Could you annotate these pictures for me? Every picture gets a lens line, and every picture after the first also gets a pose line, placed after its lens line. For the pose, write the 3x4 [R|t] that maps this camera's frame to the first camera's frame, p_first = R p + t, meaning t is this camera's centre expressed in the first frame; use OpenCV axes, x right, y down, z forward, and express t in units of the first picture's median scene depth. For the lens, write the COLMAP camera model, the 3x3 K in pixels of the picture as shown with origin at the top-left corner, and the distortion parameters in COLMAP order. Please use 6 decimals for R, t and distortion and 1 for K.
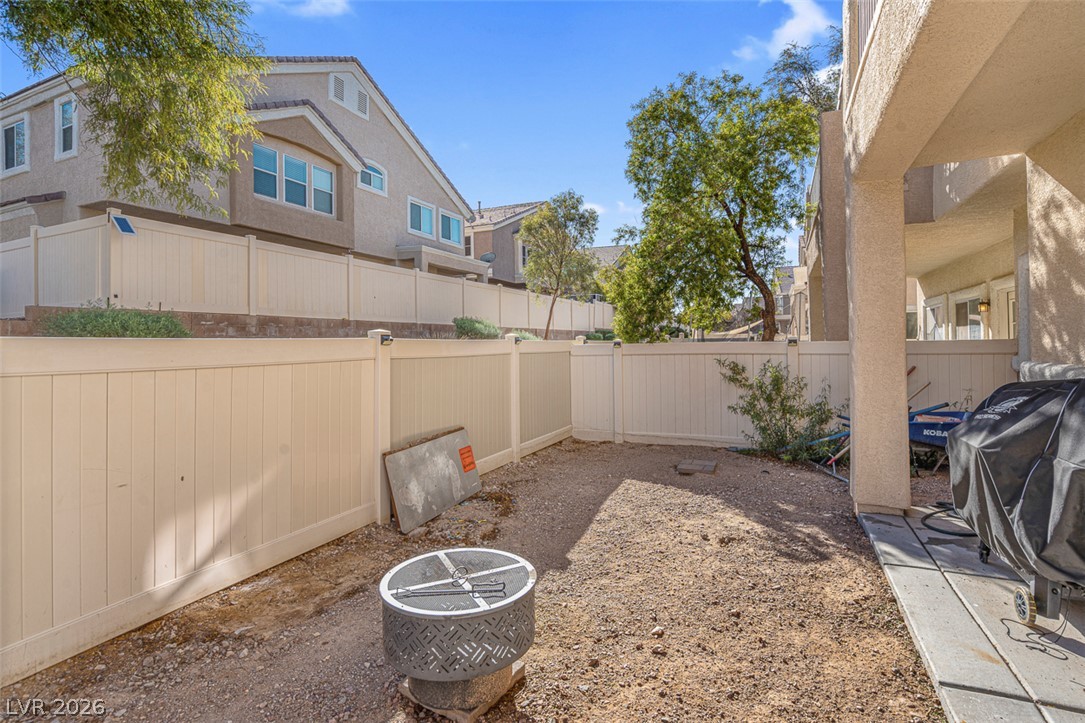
lens RADIAL K [[512.7, 0, 546.6], [0, 512.7, 343.5], [0, 0, 1]] dist [0.000174, 0.000432]
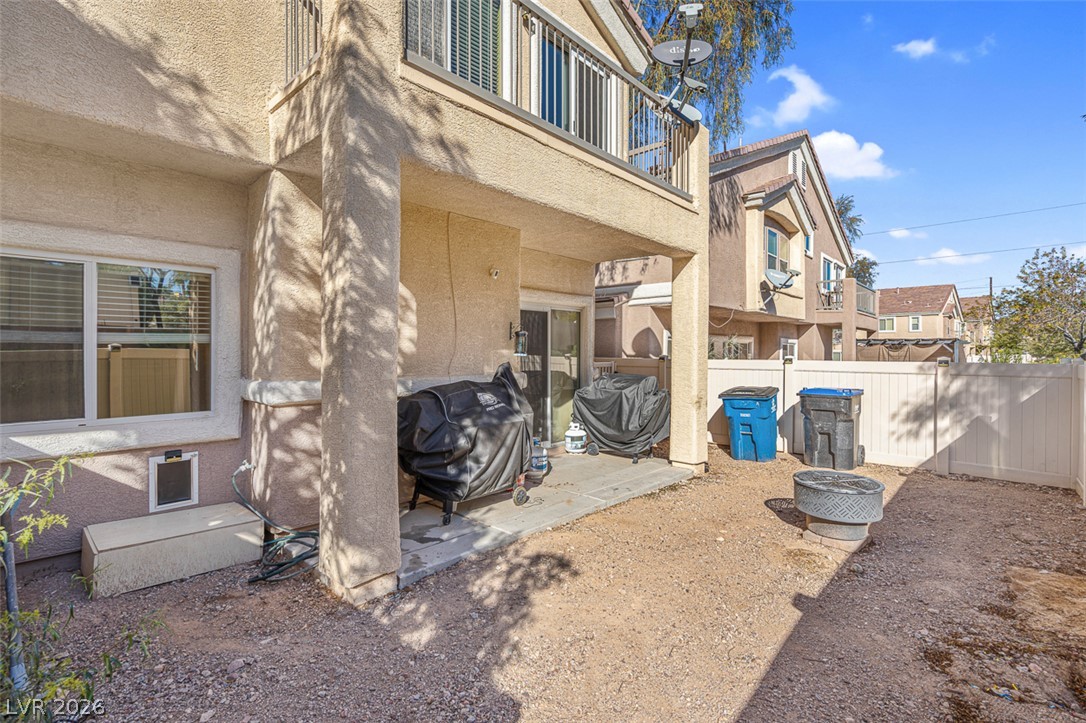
lens RADIAL K [[501.5, 0, 535.6], [0, 501.5, 359.3], [0, 0, 1]] dist [-0.000708, 0.000423]
pose [[-0.947058, 0.000263, 0.321063, 0.185953], [0.005069, 0.999887, 0.014135, -0.022926], [-0.321023, 0.015014, -0.946952, 1.904823]]
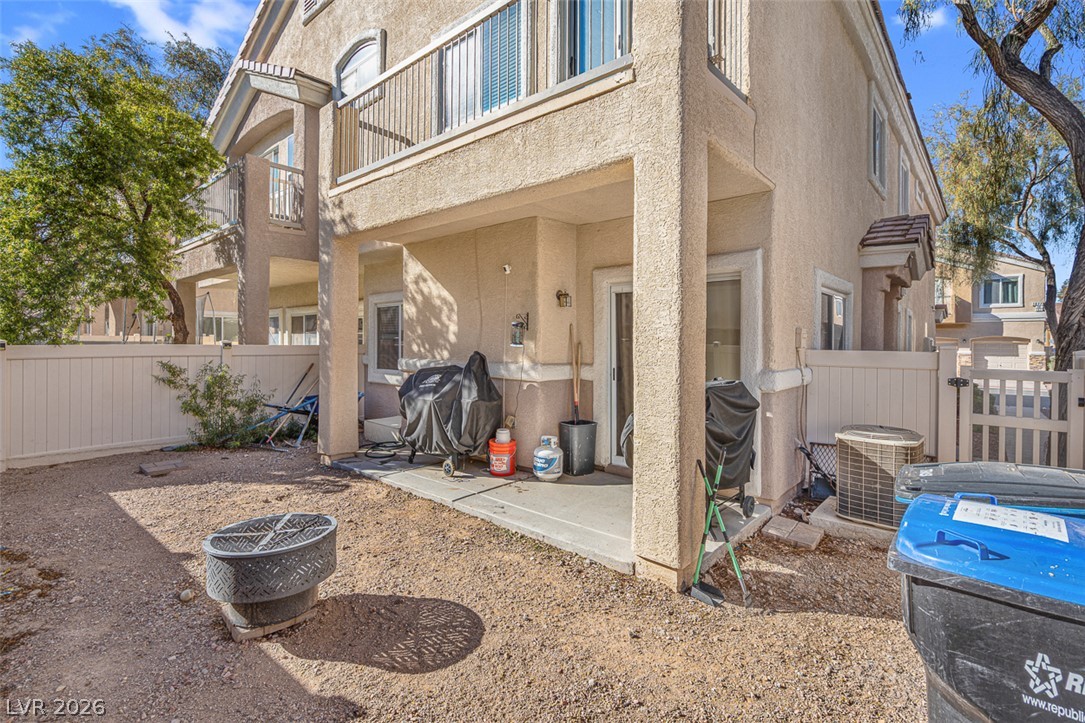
lens RADIAL K [[501.1, 0, 535.1], [0, 501.1, 359.3], [0, 0, 1]] dist [-0.000708, 0.000423]
pose [[0.304214, -0.016681, 0.952458, -0.692728], [-0.011843, 0.999703, 0.021291, -0.006383], [-0.952530, -0.017757, 0.303926, -0.000463]]
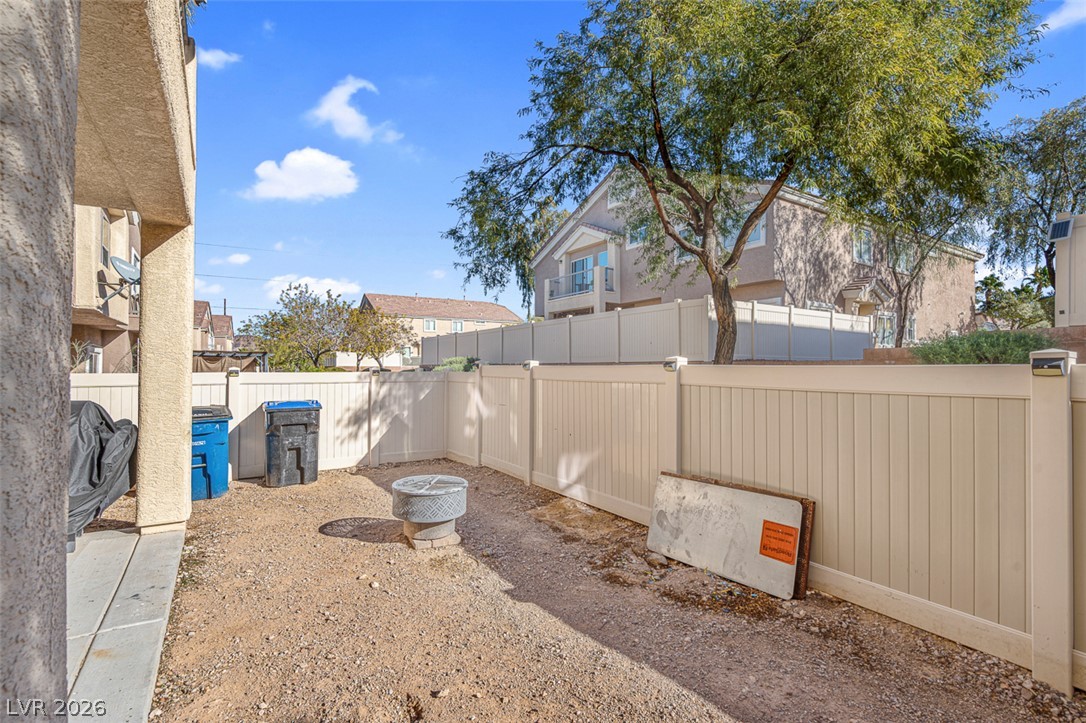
lens RADIAL K [[501.5, 0, 535.6], [0, 501.5, 359.3], [0, 0, 1]] dist [-0.000708, 0.000423]
pose [[-0.546260, -0.004838, -0.837602, 0.784136], [0.000465, 0.999981, -0.006080, -0.019701], [0.837616, -0.003711, -0.546248, 1.482121]]
